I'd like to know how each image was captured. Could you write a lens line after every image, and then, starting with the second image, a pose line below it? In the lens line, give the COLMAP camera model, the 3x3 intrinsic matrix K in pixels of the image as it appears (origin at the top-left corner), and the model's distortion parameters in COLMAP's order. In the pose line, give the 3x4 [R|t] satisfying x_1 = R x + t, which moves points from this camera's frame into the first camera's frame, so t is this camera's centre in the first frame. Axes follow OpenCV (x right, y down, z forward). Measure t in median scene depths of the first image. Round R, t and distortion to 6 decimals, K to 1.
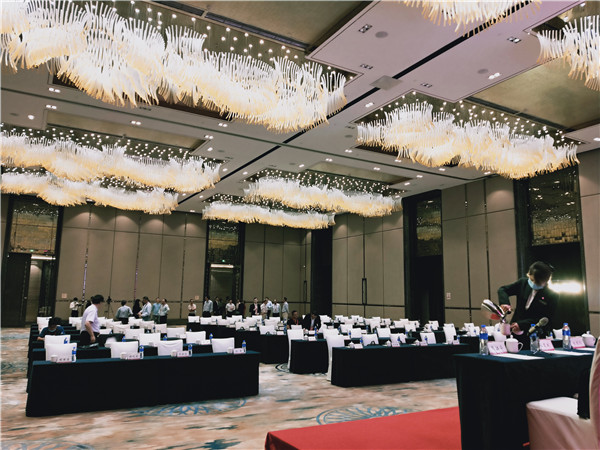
lens RADIAL K [[467.8, 0, 301.0], [0, 467.8, 225.1], [0, 0, 1]] dist [0.032448, -0.002693]
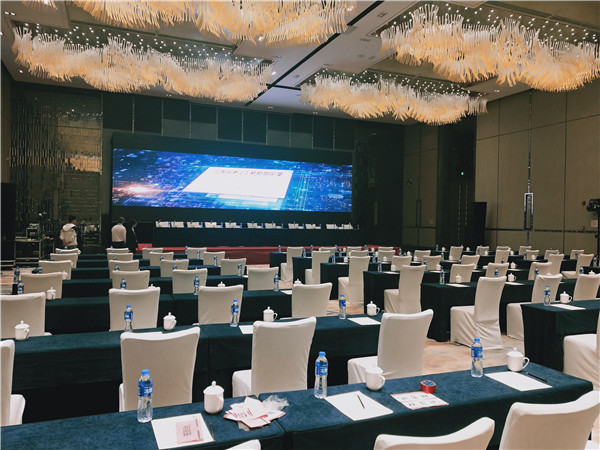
lens RADIAL K [[467.8, 0, 299.4], [0, 467.8, 226.5], [0, 0, 1]] dist [0.032448, -0.002693]
pose [[0.997448, -0.002555, -0.071355, -0.059470], [0.014475, 0.985844, 0.167039, 0.017638], [0.069918, -0.167645, 0.983365, 0.116960]]
